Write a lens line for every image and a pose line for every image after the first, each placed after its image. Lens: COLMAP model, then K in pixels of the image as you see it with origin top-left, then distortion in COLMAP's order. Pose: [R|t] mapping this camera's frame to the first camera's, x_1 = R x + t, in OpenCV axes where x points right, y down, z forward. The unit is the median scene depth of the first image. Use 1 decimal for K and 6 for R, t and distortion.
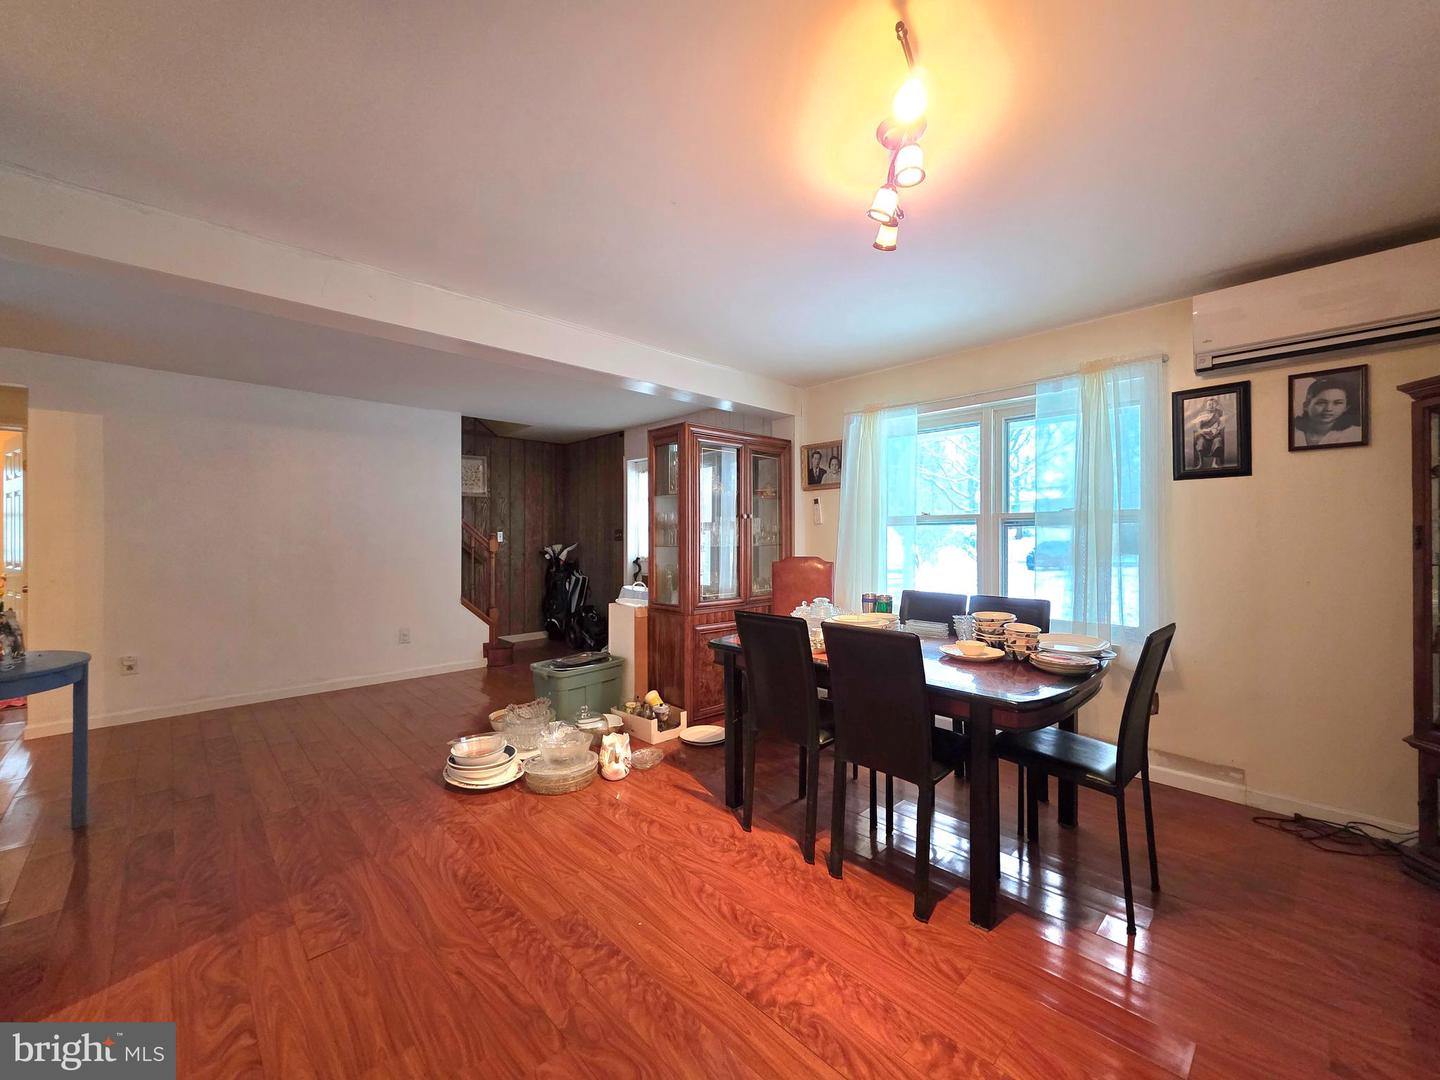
lens RADIAL K [[579.8, 0, 723.6], [0, 579.8, 535.8], [0, 0, 1]] dist [-0.002552, -0.000111]
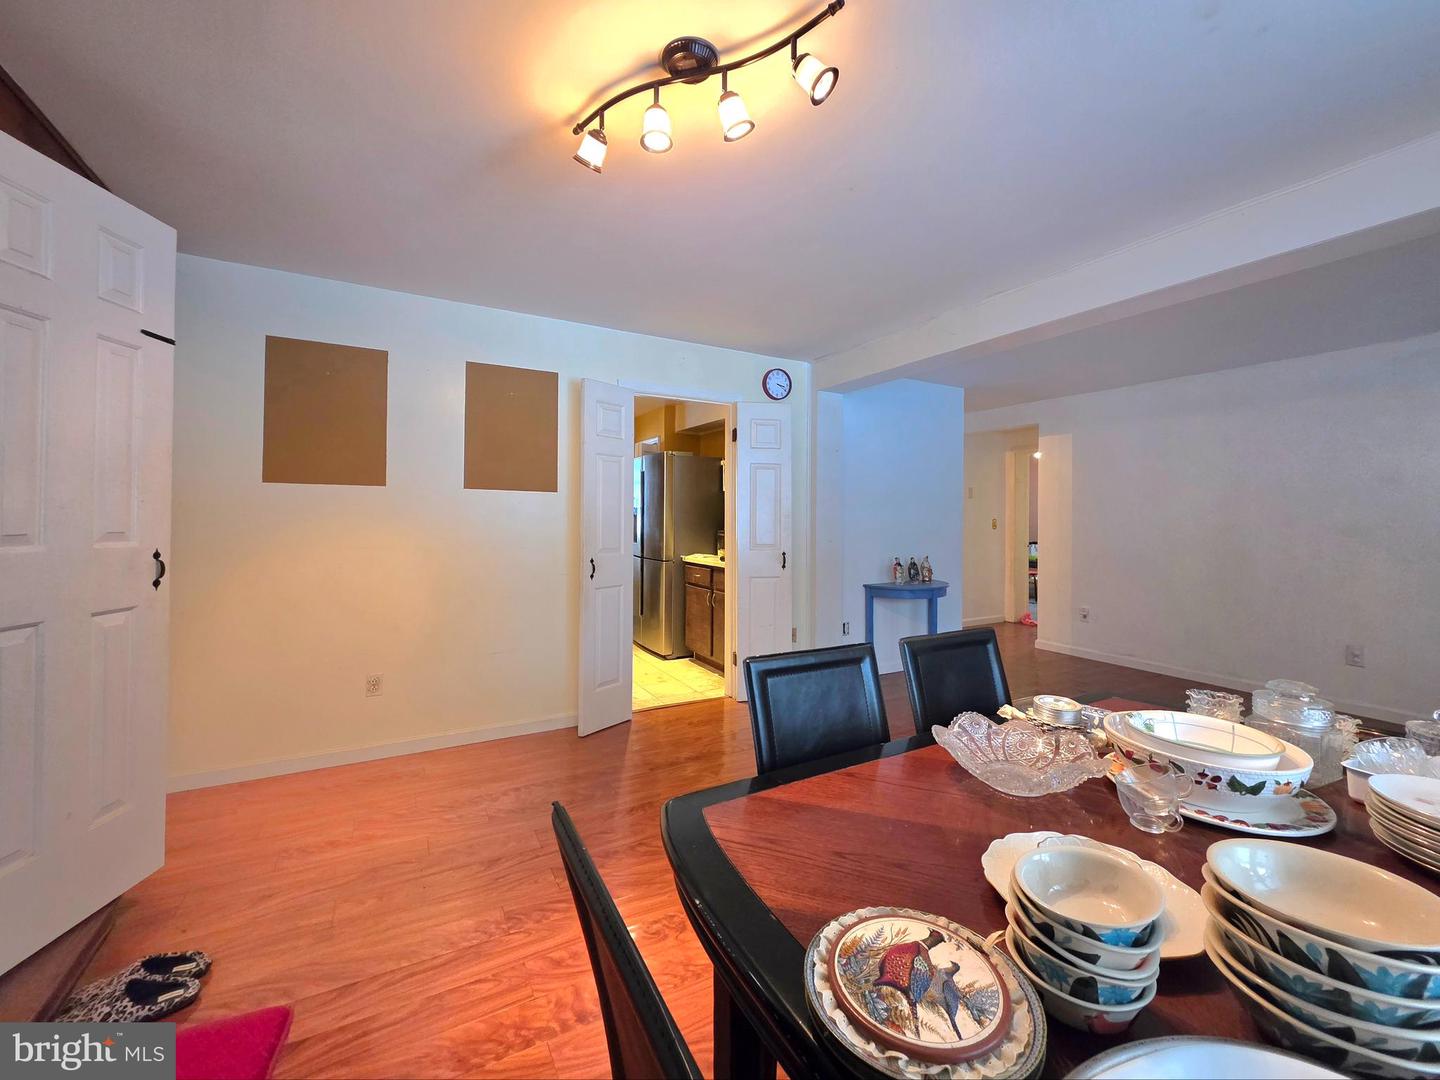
lens RADIAL K [[579.8, 0, 736.9], [0, 579.8, 507.6], [0, 0, 1]] dist [-0.002552, -0.000111]
pose [[-0.250144, -0.013079, -0.968120, 0.331853], [-0.002648, 0.999914, -0.012824, -0.004129], [0.968205, -0.000645, -0.250157, 0.378433]]
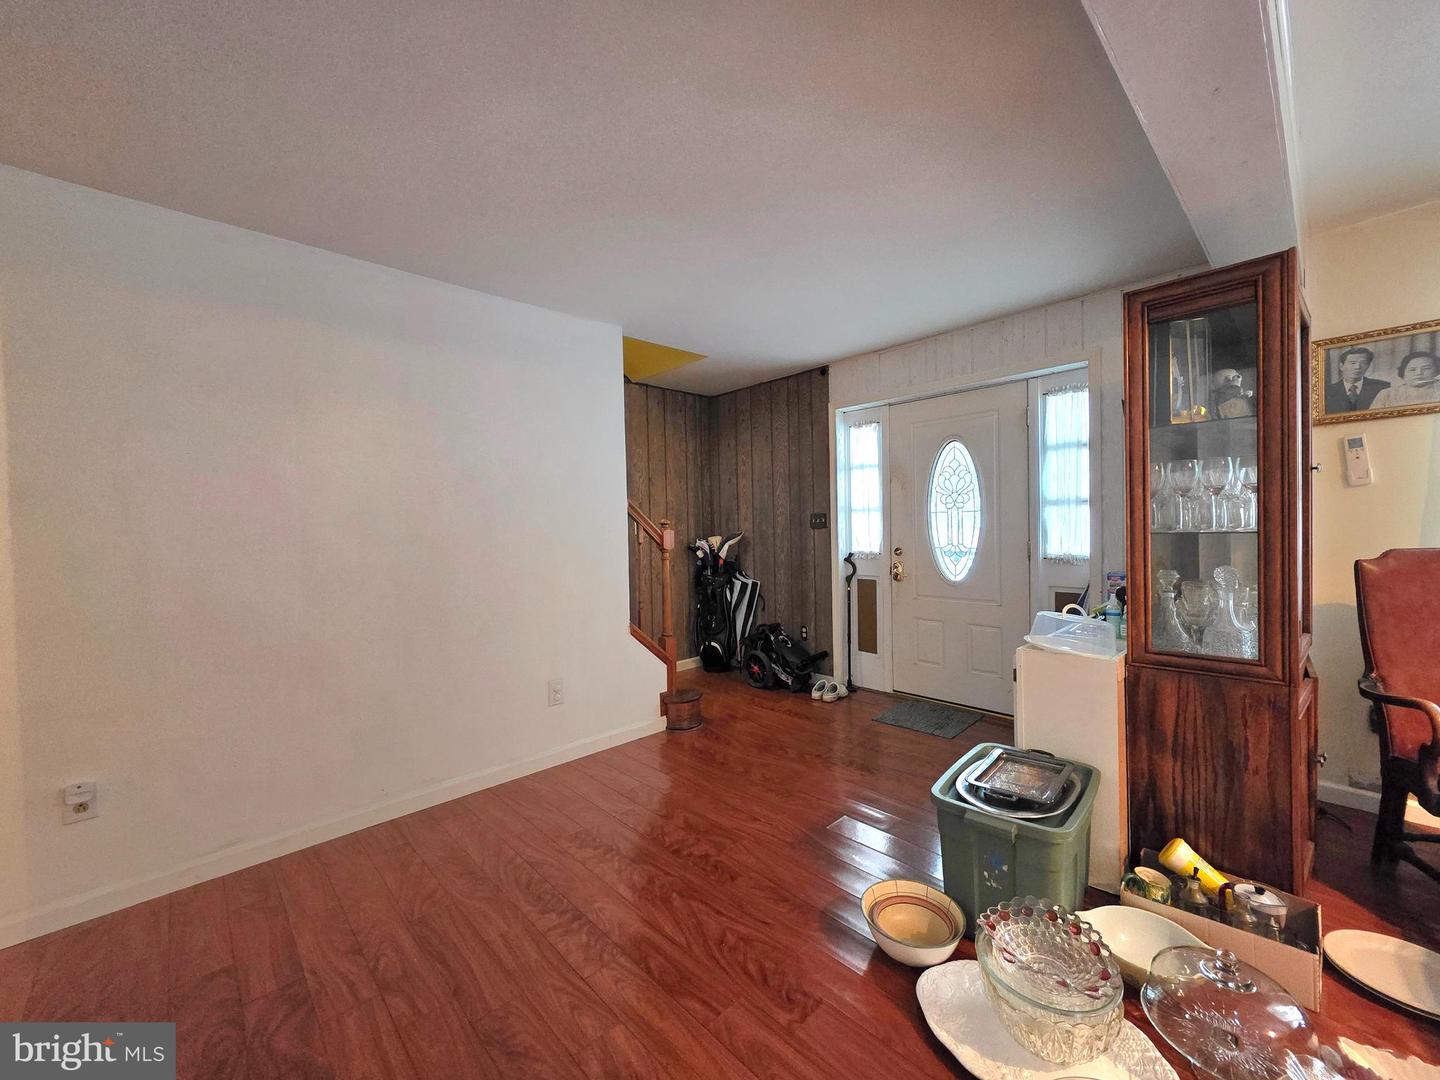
lens RADIAL K [[579.8, 0, 720.8], [0, 579.8, 535.8], [0, 0, 1]] dist [-0.002552, -0.000111]
pose [[0.999579, -0.020989, -0.020054, -0.326712], [0.021336, 0.999624, 0.017249, 0.002862], [0.019684, -0.017669, 0.999650, 0.363742]]
